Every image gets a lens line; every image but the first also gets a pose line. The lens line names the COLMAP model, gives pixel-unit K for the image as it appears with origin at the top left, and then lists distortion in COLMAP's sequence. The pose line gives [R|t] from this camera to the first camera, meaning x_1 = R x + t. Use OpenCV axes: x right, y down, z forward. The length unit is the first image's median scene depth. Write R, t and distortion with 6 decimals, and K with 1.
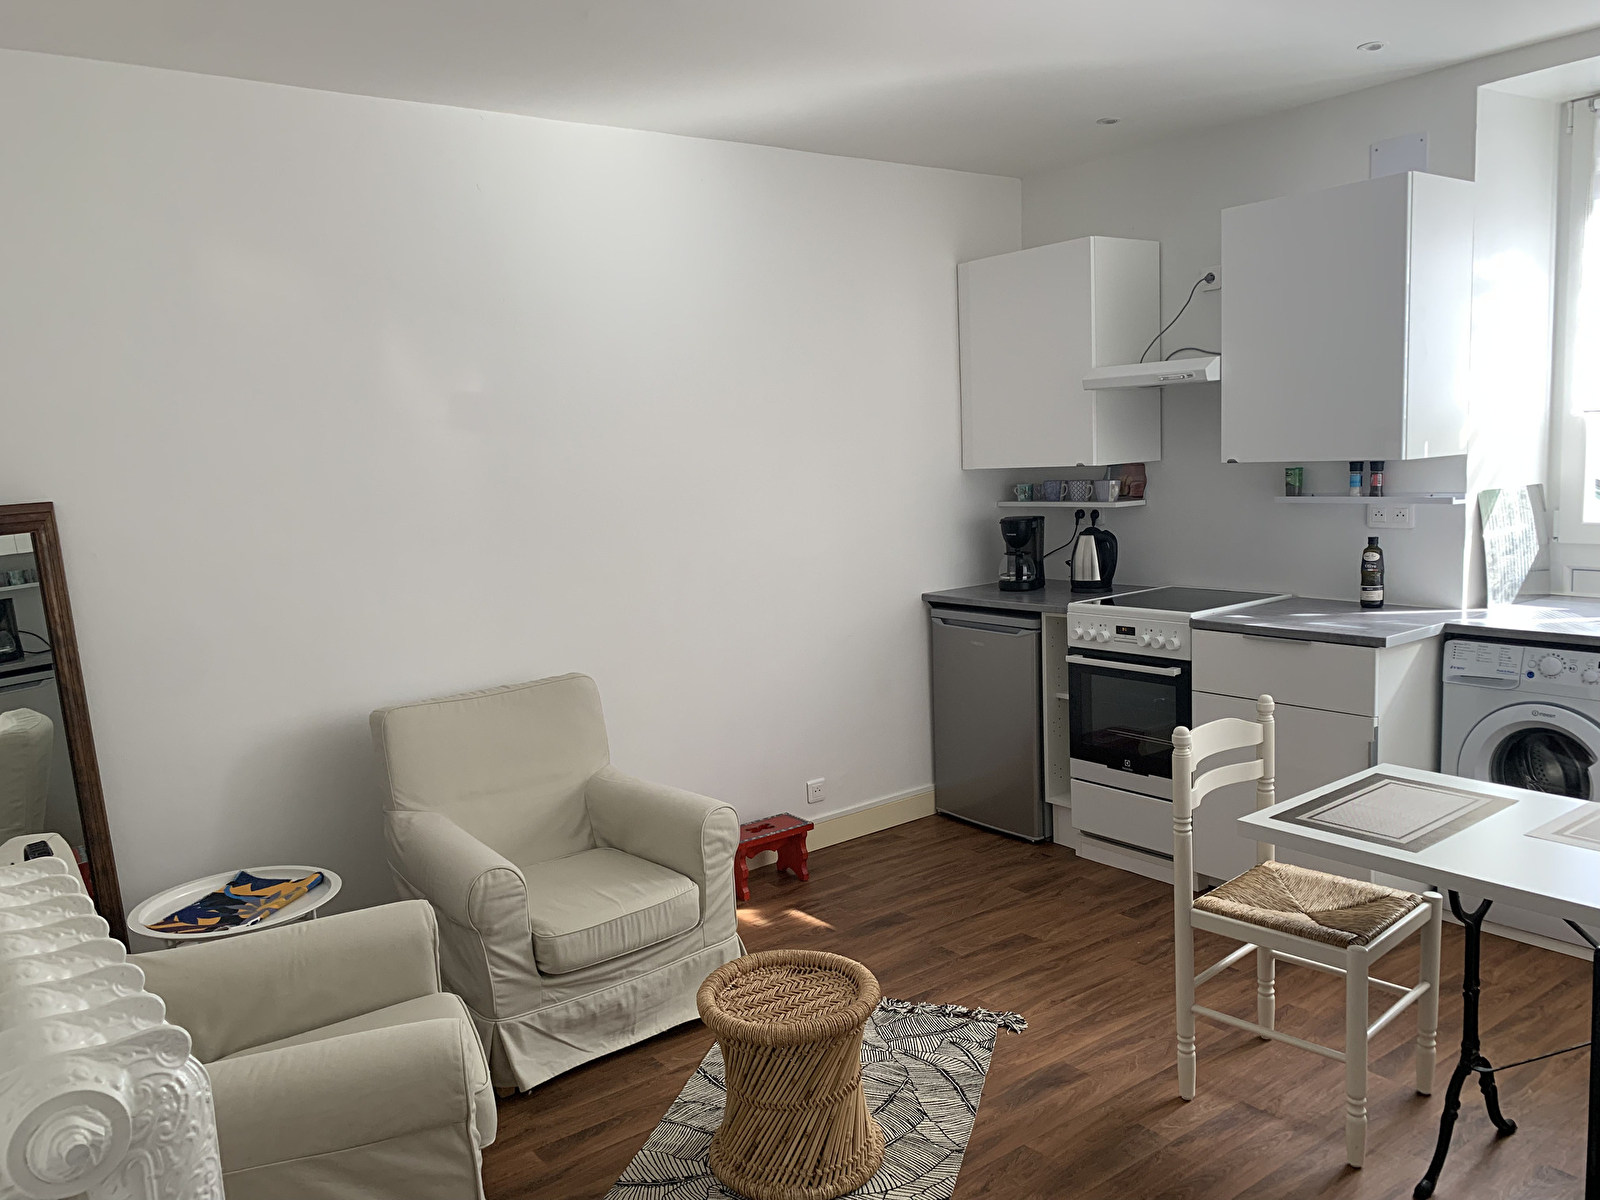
lens RADIAL K [[1227.7, 0, 801.1], [0, 1227.7, 592.2], [0, 0, 1]] dist [0.055425, -0.084380]
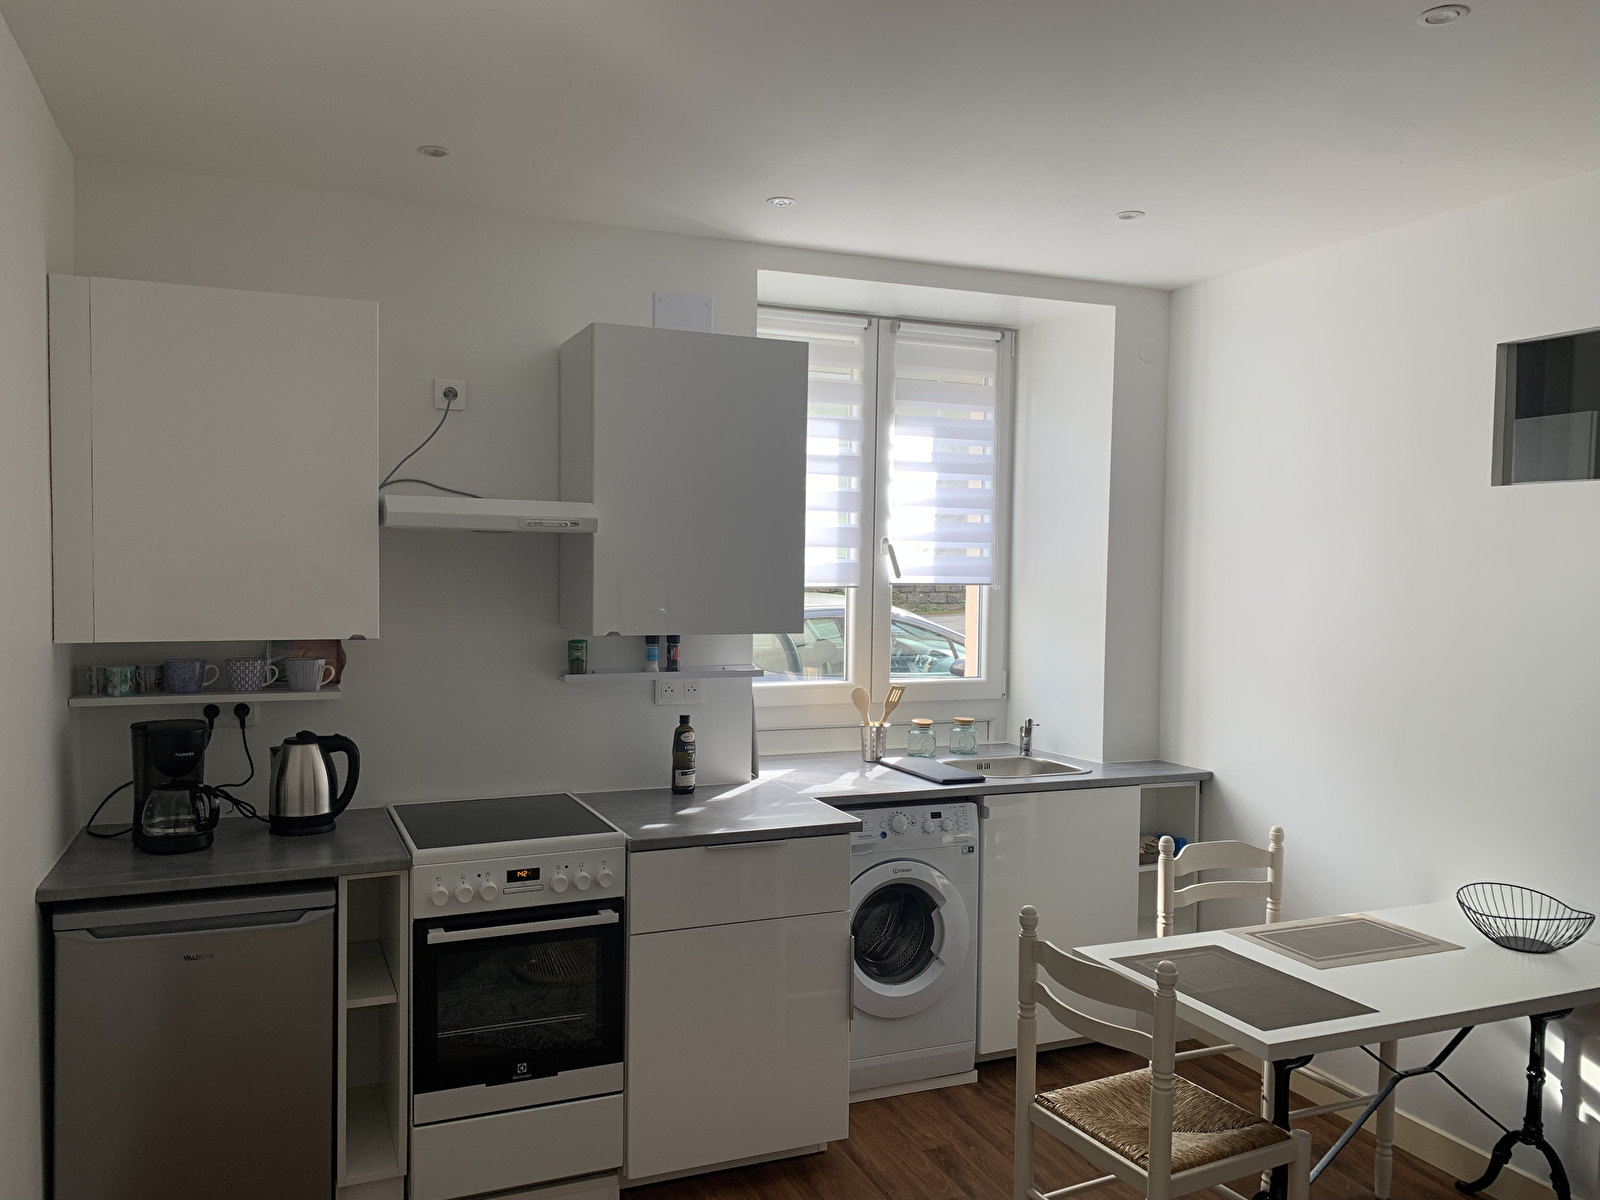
lens RADIAL K [[1227.7, 0, 801.1], [0, 1227.7, 592.2], [0, 0, 1]] dist [0.055425, -0.084380]
pose [[0.242079, 0.021630, 0.970016, -0.382893], [0.088152, 0.995126, -0.044189, -0.084128], [-0.966244, 0.096206, 0.238992, 0.663992]]
